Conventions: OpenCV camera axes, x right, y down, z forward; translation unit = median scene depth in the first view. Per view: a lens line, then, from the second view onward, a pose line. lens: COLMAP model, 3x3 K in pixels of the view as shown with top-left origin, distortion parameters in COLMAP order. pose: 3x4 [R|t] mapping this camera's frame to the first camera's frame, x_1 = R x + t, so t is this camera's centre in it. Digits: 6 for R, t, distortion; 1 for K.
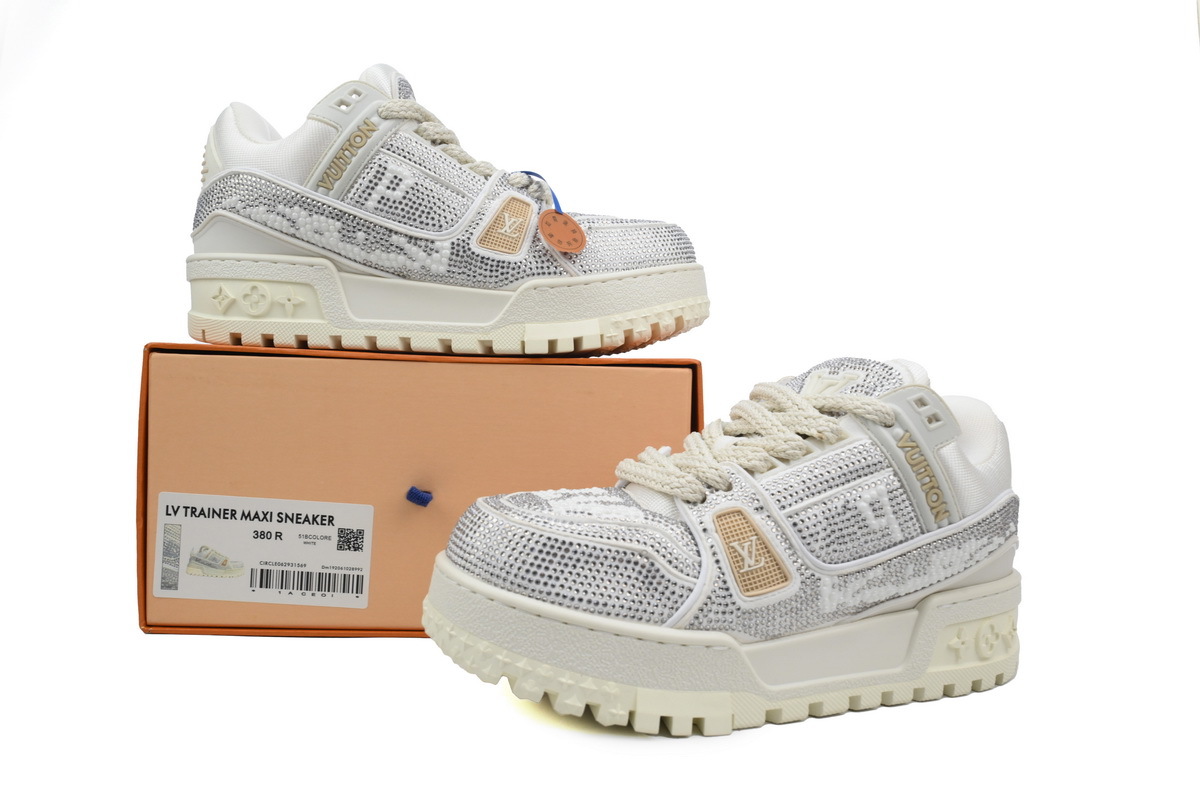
lens RADIAL K [[906.8, 0, 600.0], [0, 906.8, 400.0], [0, 0, 1]] dist [0.004131, 0.000737]
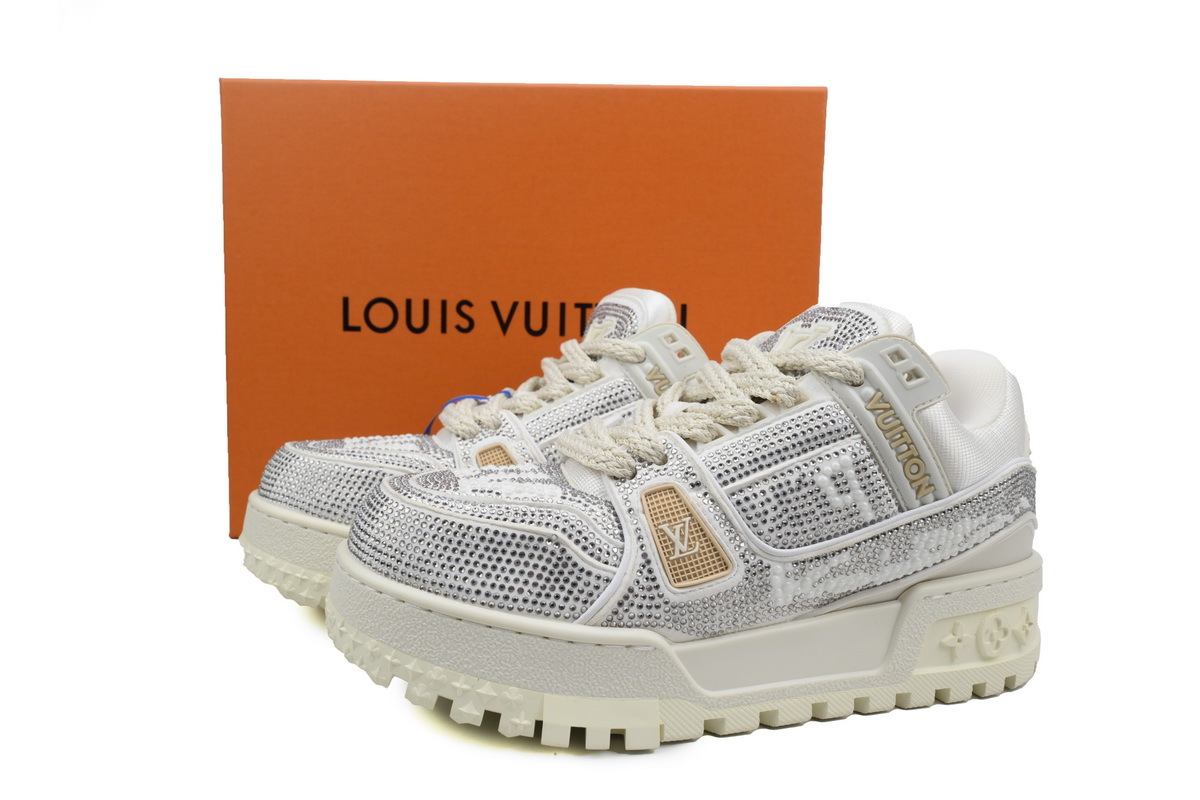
lens RADIAL K [[906.8, 0, 600.0], [0, 906.8, 400.0], [0, 0, 1]] dist [0.004131, 0.000737]
pose [[0.993978, -0.022282, -0.107286, 0.179768], [0.025077, 0.999379, 0.024769, 0.016749], [0.106667, -0.027310, 0.993920, 0.145358]]
